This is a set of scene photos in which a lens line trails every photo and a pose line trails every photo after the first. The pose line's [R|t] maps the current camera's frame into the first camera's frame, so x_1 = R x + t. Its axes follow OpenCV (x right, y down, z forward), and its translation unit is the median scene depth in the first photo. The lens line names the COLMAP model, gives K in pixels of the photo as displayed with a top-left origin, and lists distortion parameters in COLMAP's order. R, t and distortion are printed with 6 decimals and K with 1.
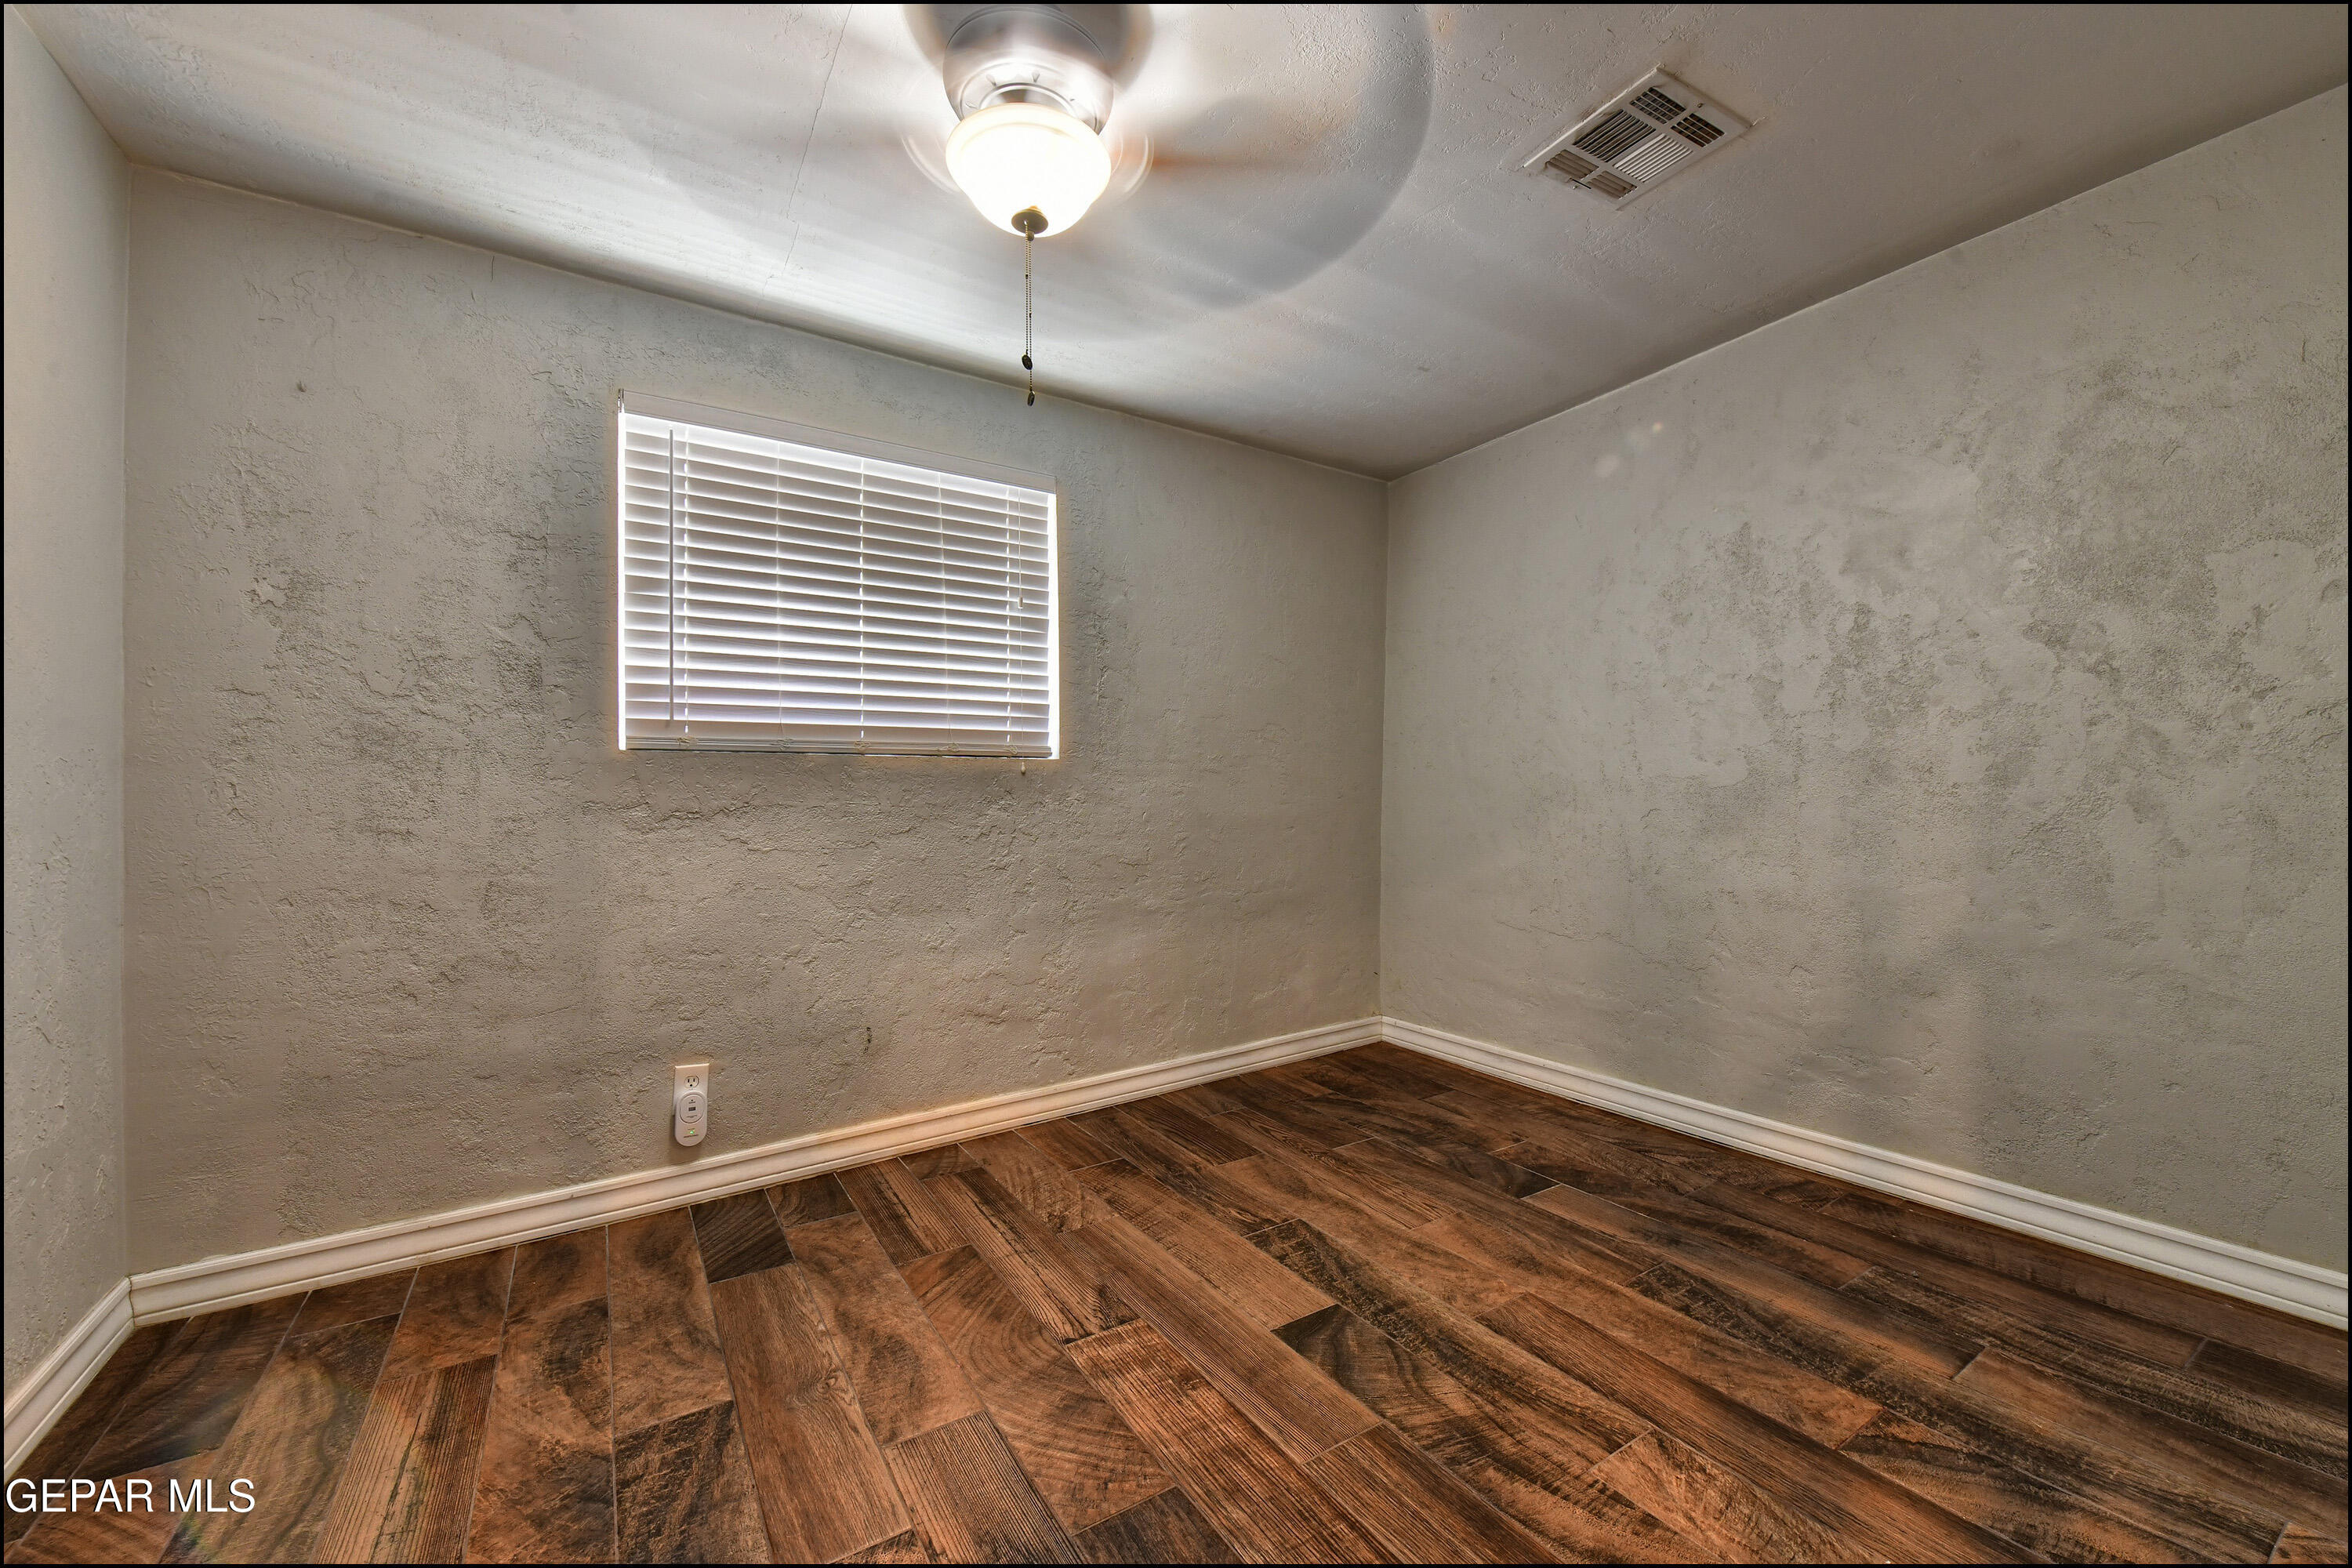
lens RADIAL K [[932.0, 0, 1162.9], [0, 932.0, 787.8], [0, 0, 1]] dist [-0.009333, -0.000588]
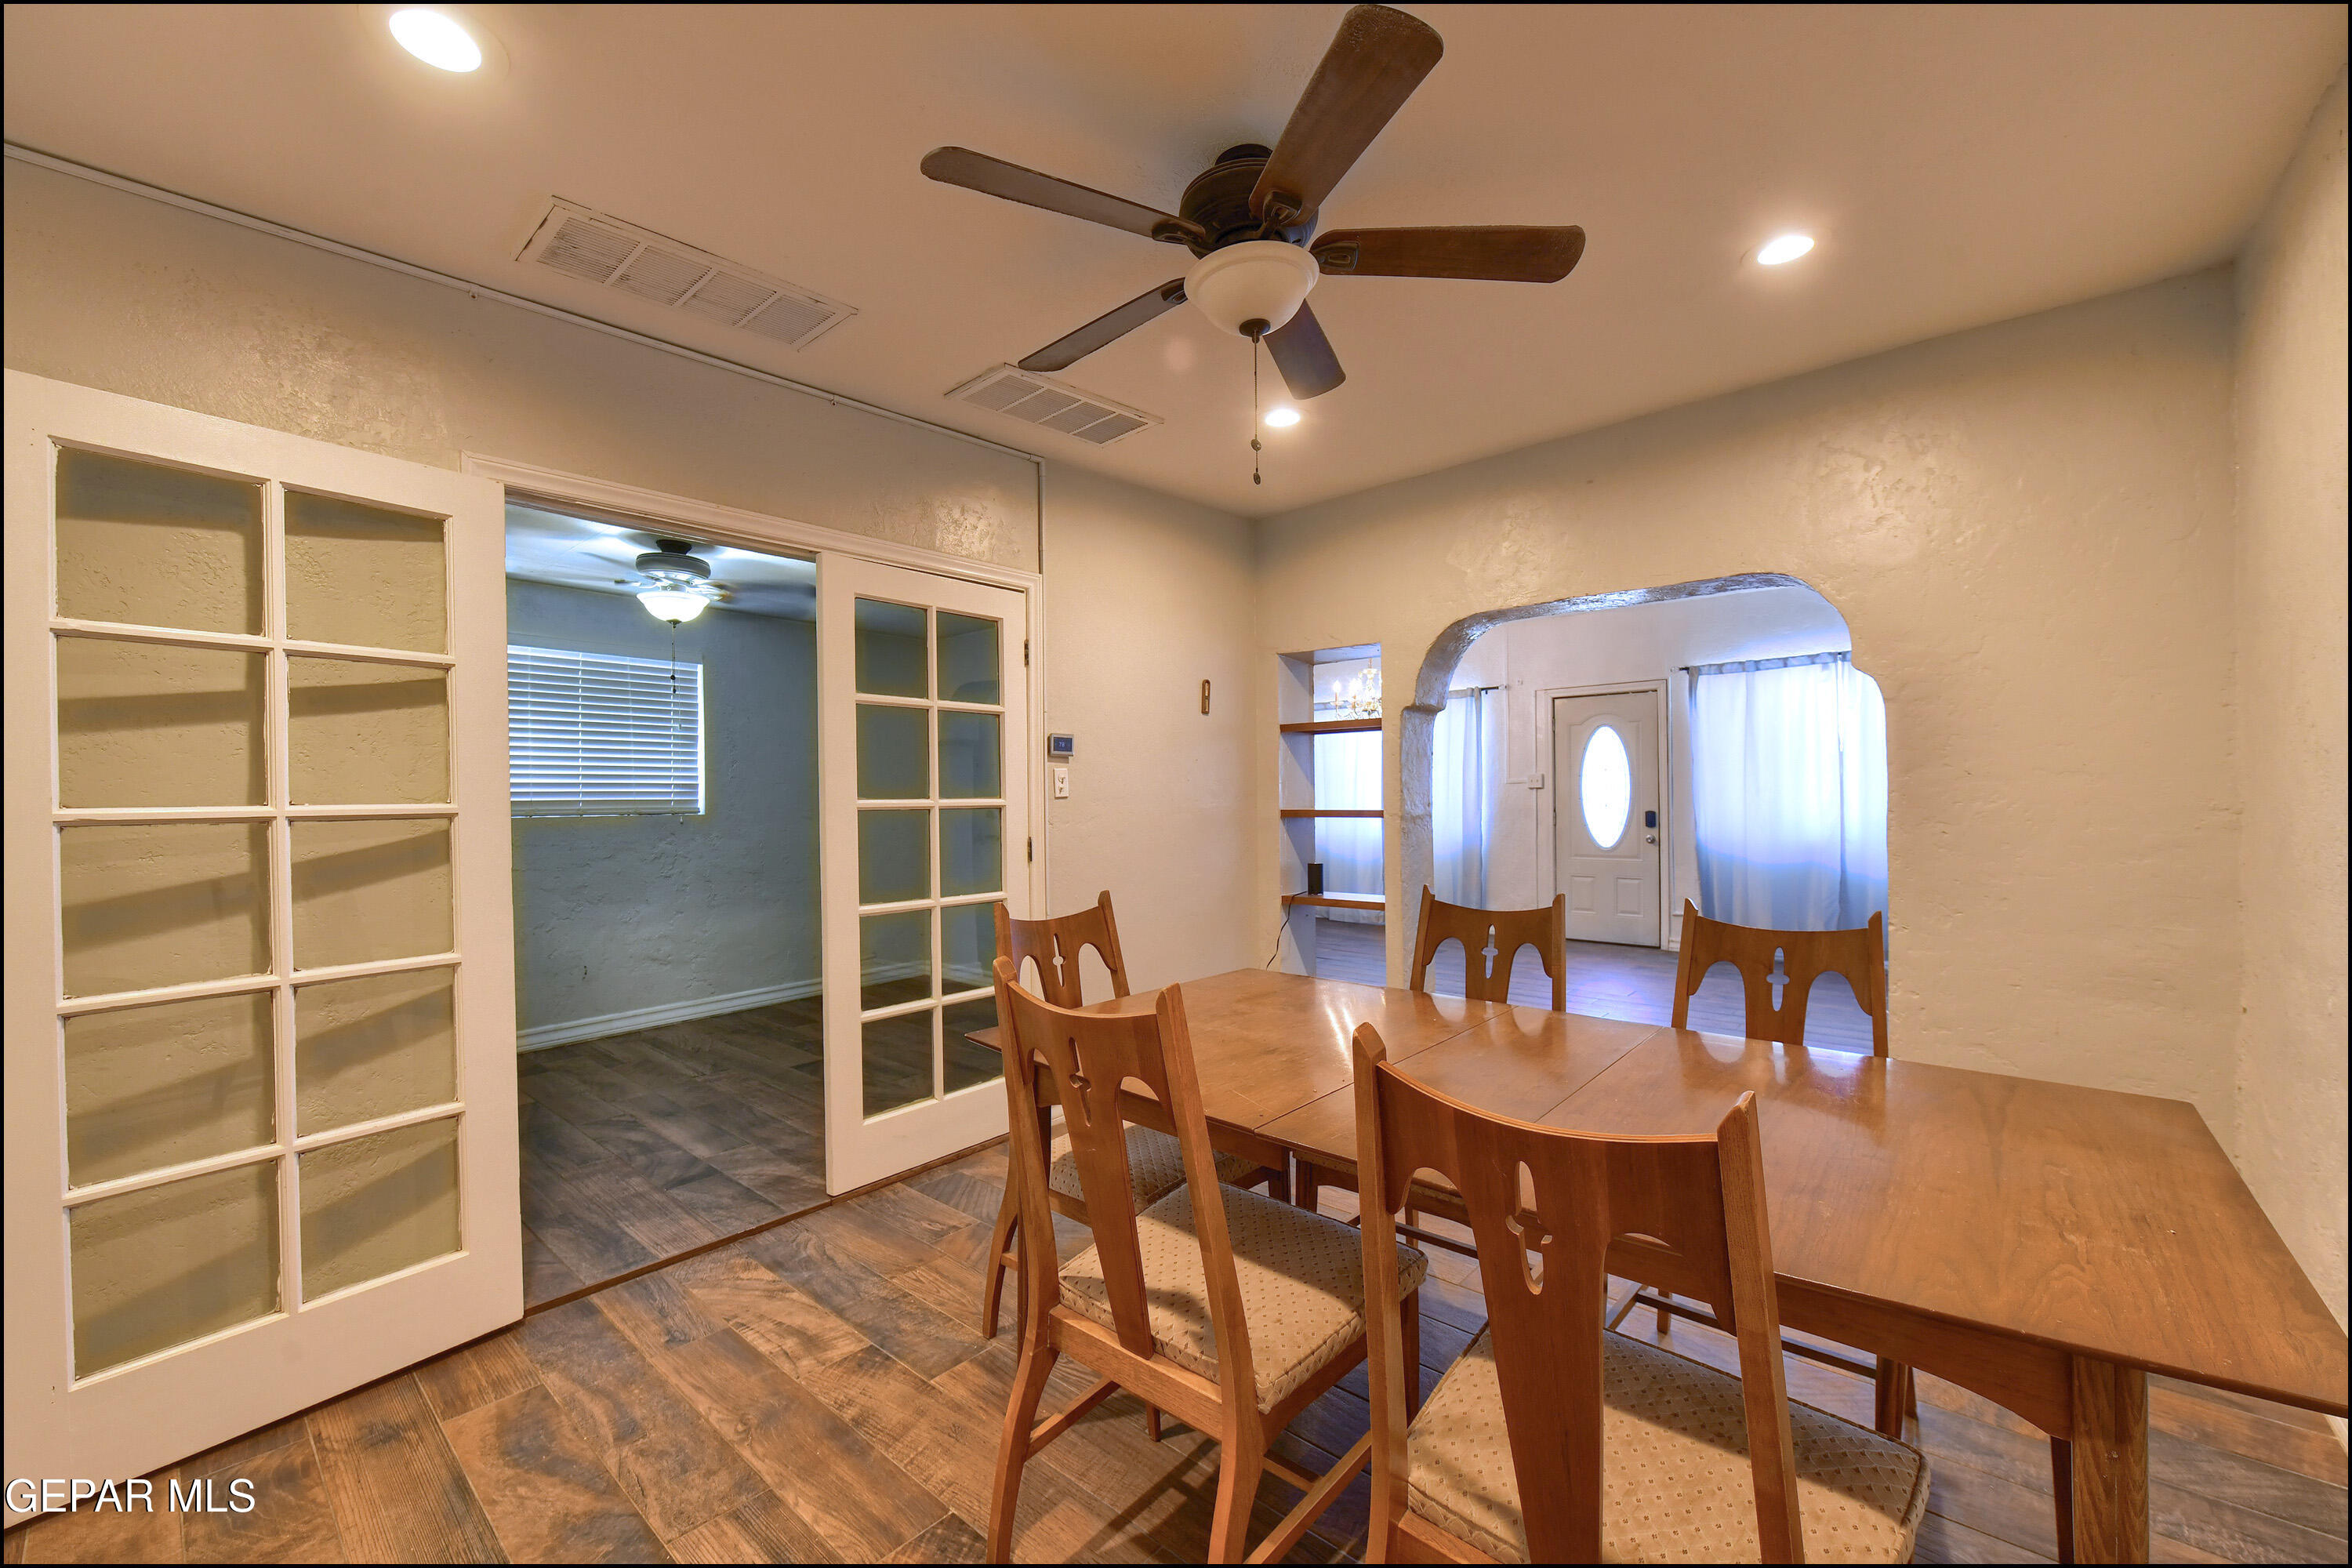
lens RADIAL K [[932.0, 0, 1187.4], [0, 932.0, 790.2], [0, 0, 1]] dist [-0.009333, -0.000588]
pose [[0.949046, -0.000554, 0.315138, 0.295816], [0.001120, 0.999998, -0.001615, -0.106299], [-0.315137, 0.001886, 0.949044, -1.411742]]
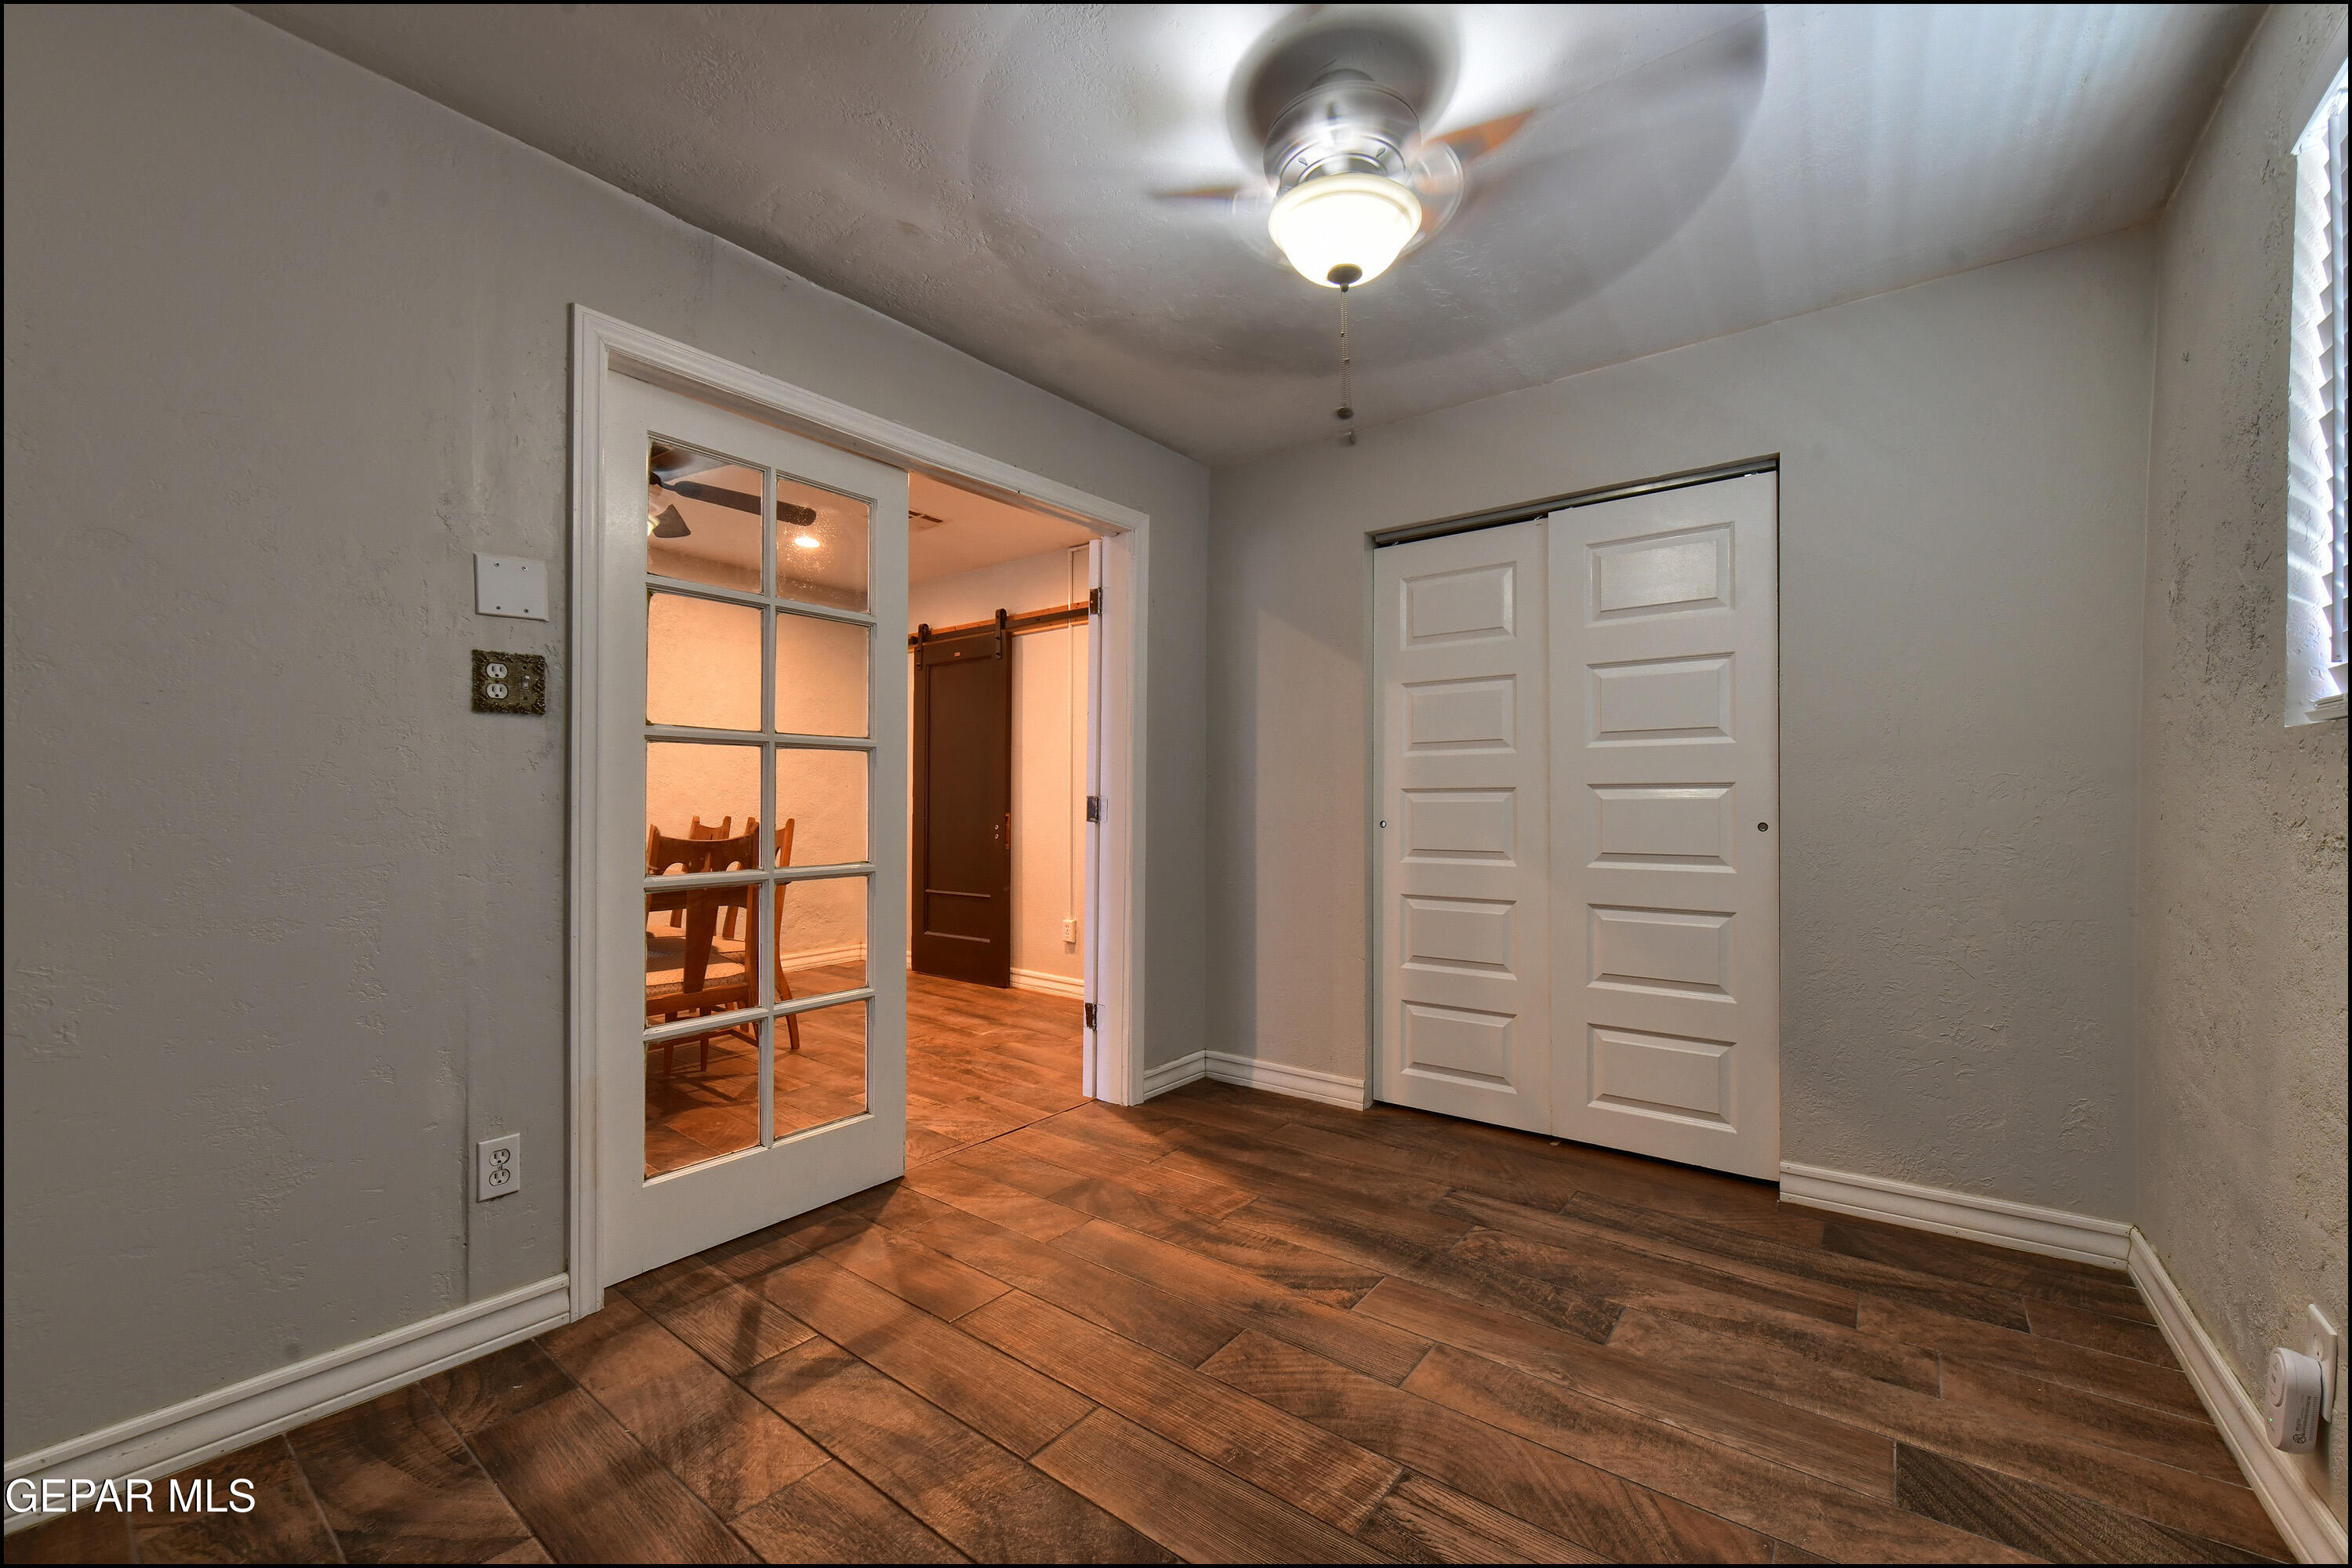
lens RADIAL K [[932.0, 0, 1192.9], [0, 932.0, 791.2], [0, 0, 1]] dist [-0.009333, -0.000588]
pose [[-0.930120, 0.003581, -0.367238, 0.319648], [0.012138, 0.999706, -0.020993, 0.009543], [0.367054, -0.023983, -0.929890, 1.483937]]
